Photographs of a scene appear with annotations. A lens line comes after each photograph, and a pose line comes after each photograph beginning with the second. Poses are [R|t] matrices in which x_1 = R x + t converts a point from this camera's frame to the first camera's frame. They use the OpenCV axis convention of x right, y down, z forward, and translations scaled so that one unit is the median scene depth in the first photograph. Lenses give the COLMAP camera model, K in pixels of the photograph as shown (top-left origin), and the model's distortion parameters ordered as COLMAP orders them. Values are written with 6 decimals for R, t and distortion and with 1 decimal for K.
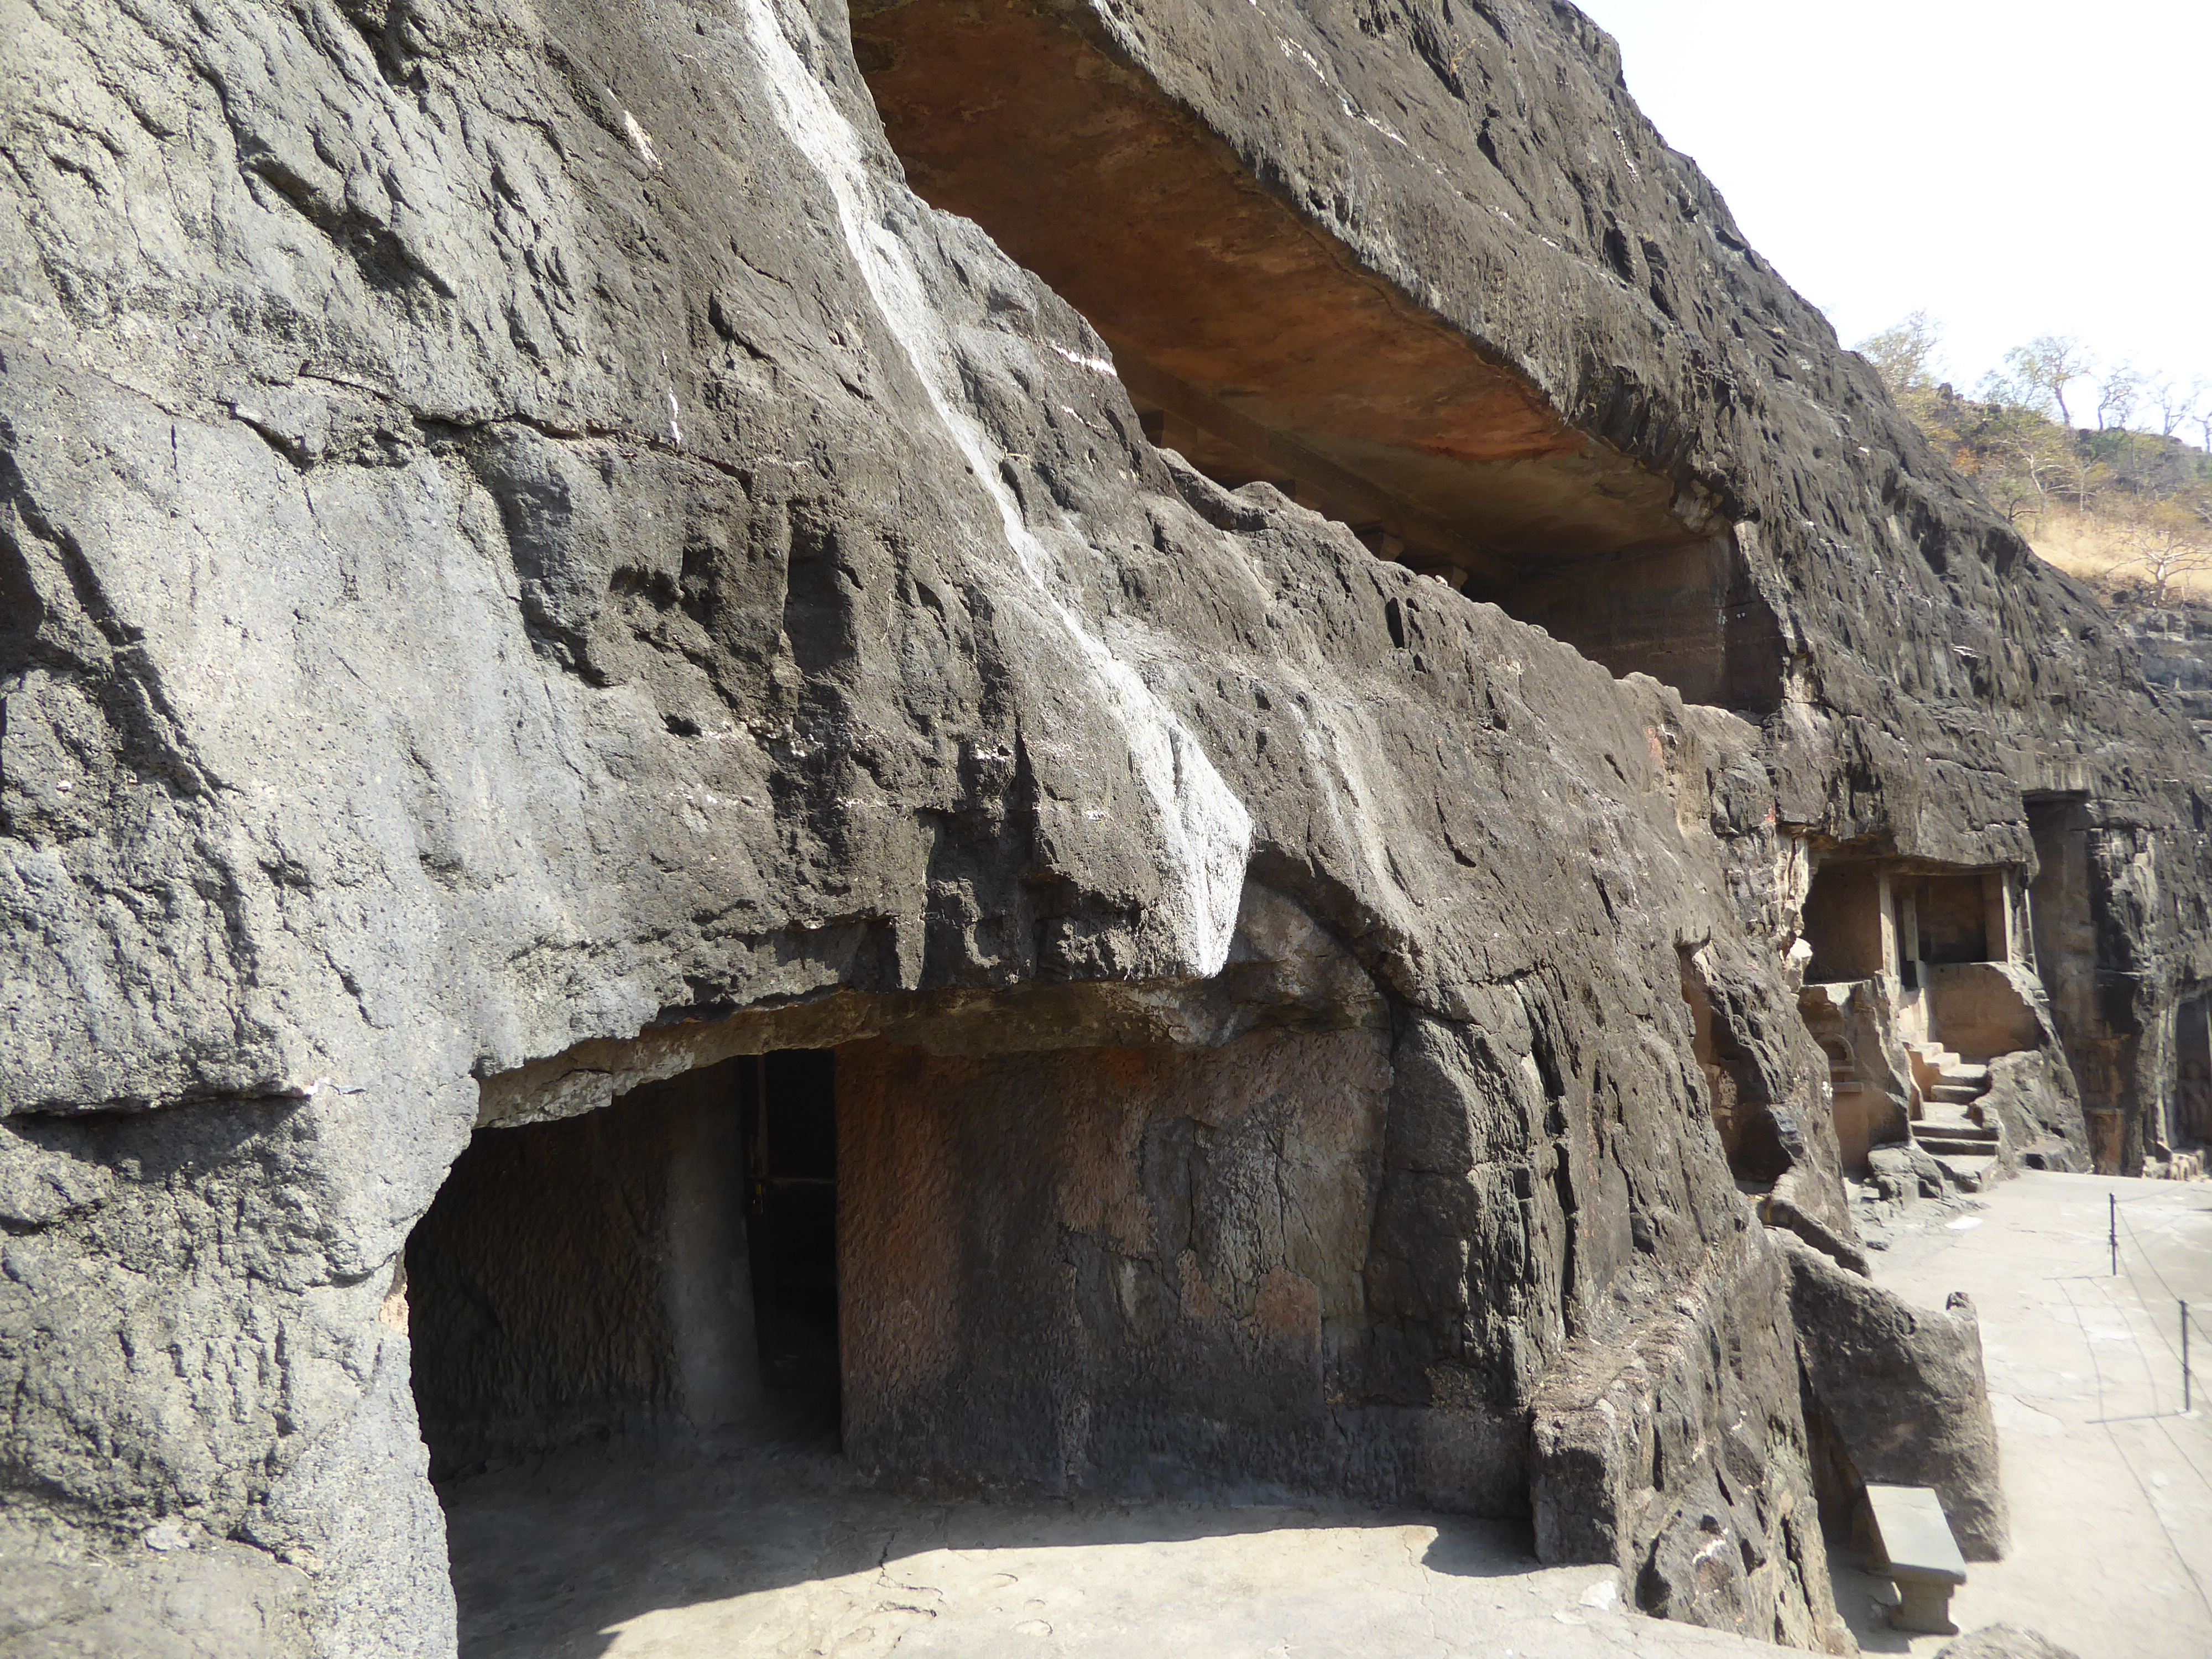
lens RADIAL K [[1635.0, 0, 1108.9], [0, 1635.0, 827.0], [0, 0, 1]] dist [-0.014510, -0.003143]
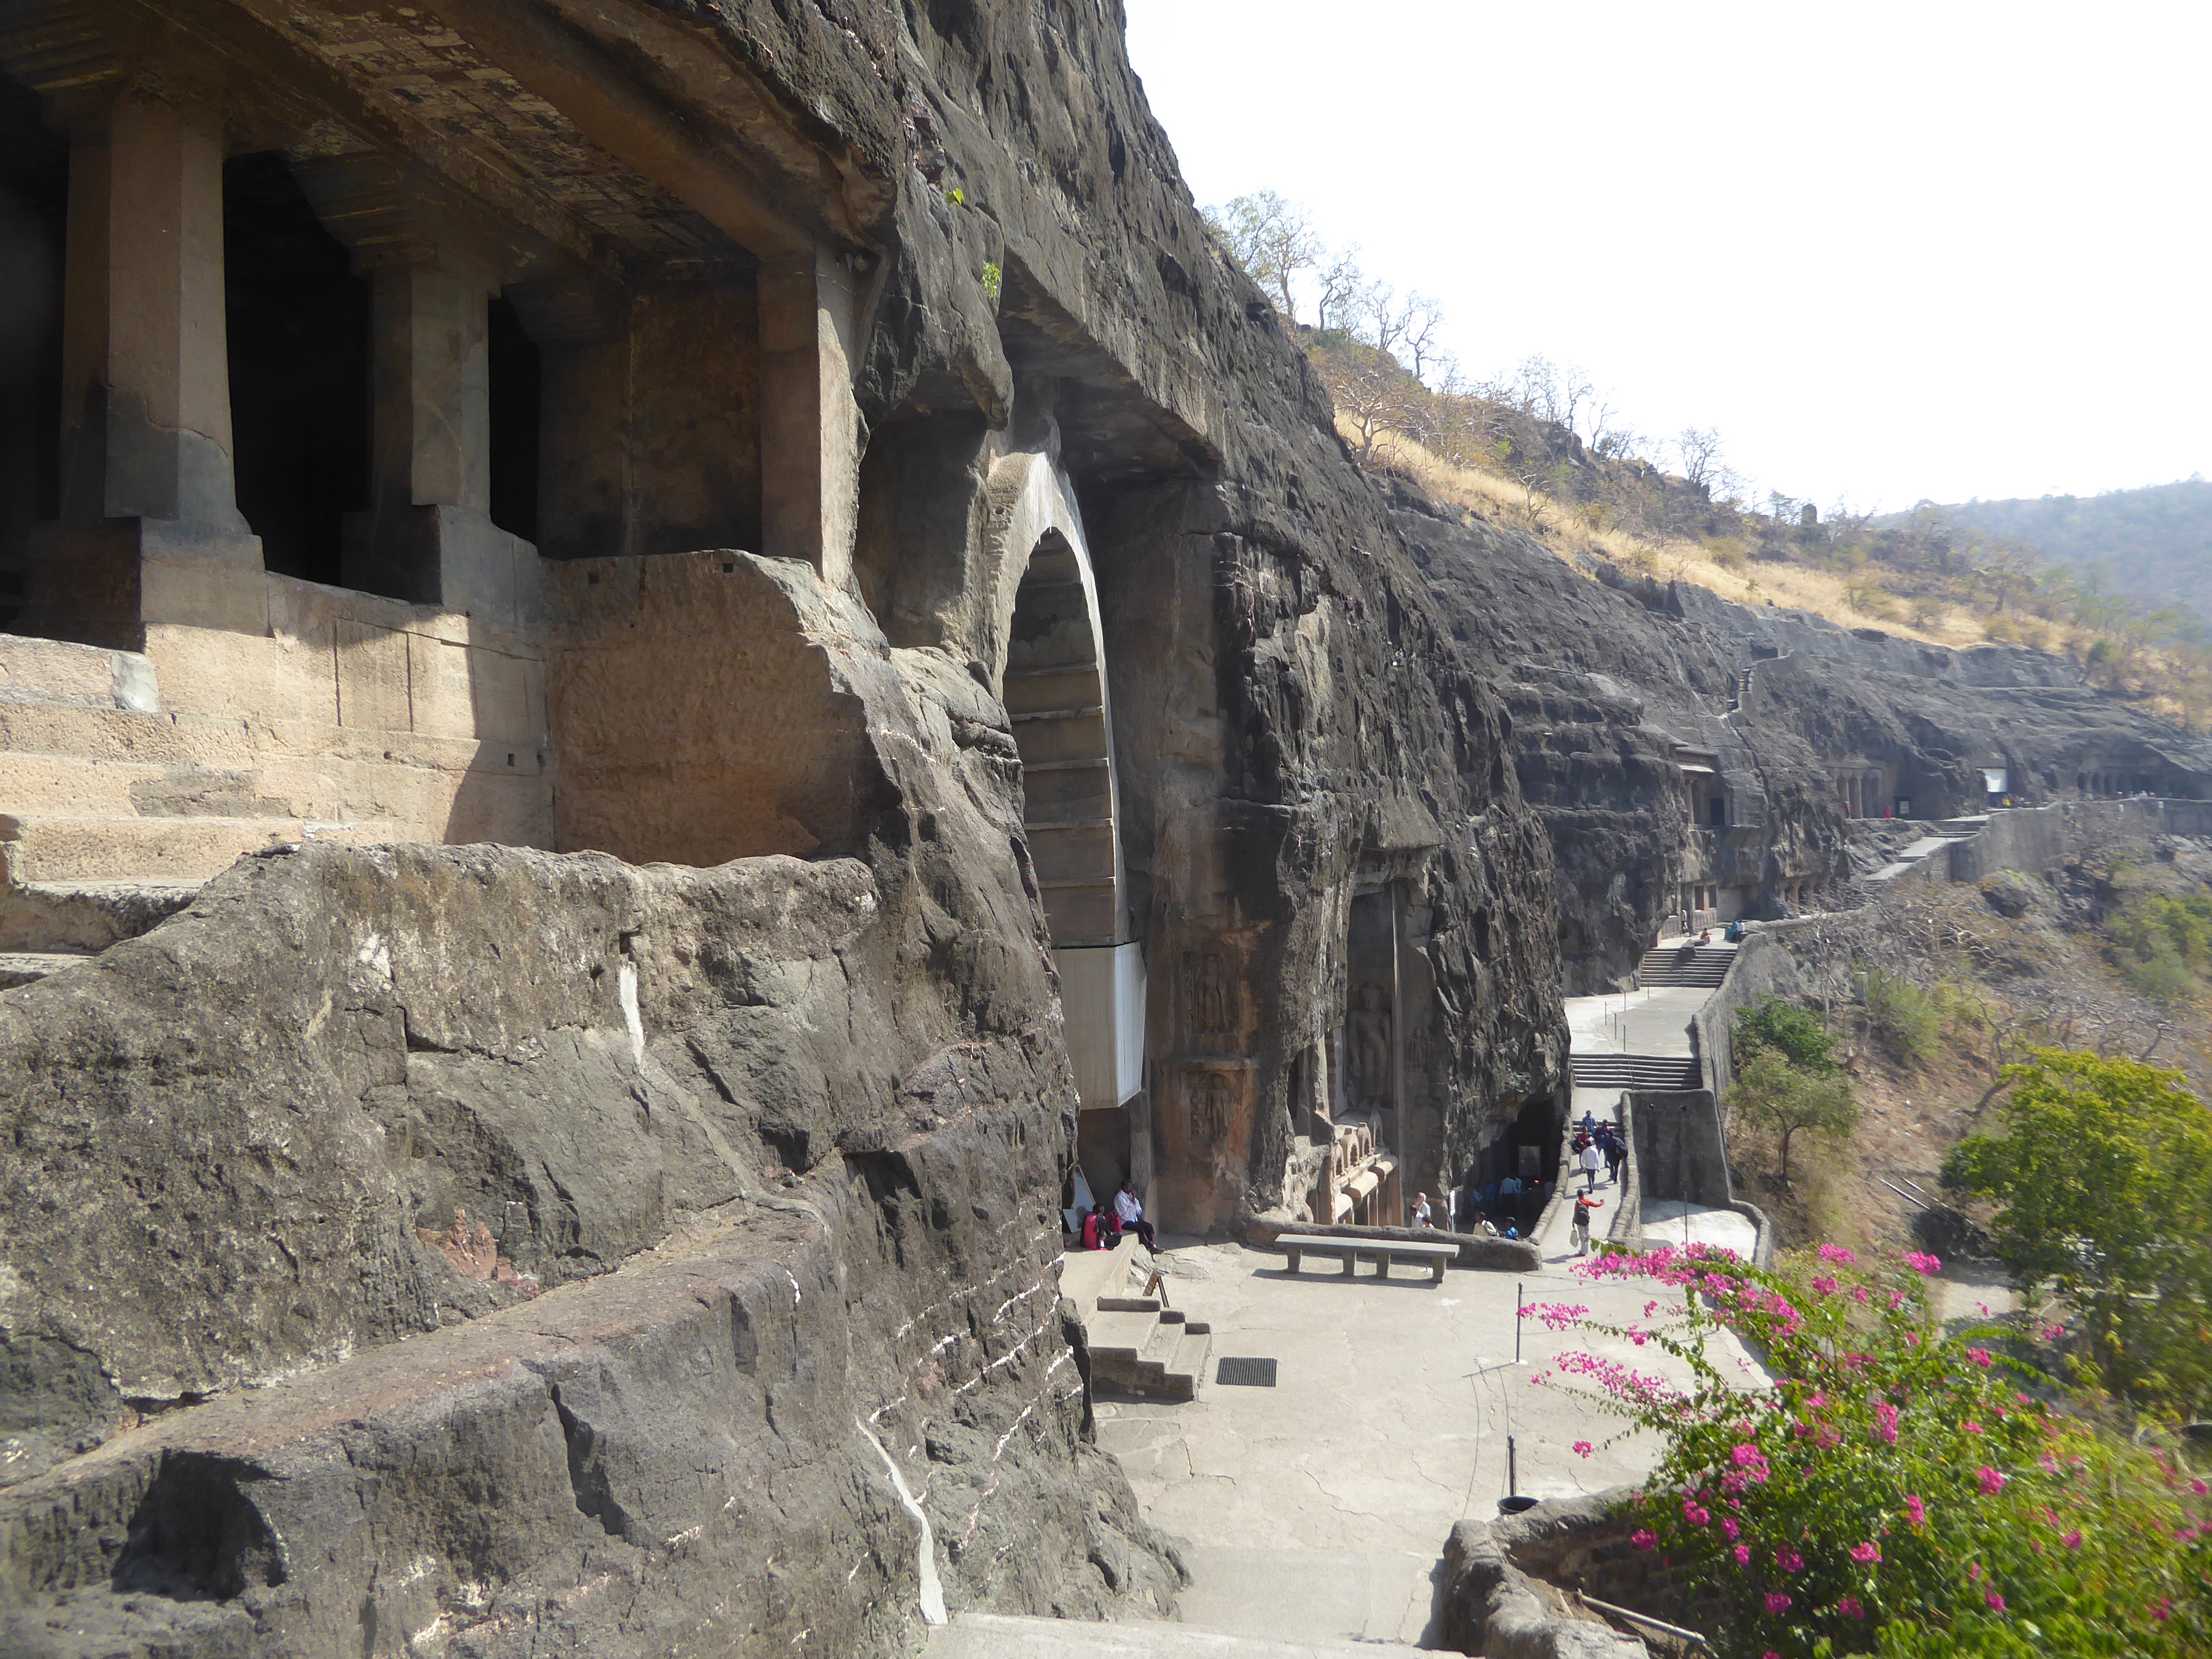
lens RADIAL K [[1635.0, 0, 1104.5], [0, 1635.0, 833.4], [0, 0, 1]] dist [-0.014510, -0.003143]
pose [[0.912947, 0.030917, 0.406905, 0.345551], [-0.042560, 0.998902, 0.019592, 0.087731], [-0.405852, -0.035204, 0.913260, 0.511632]]
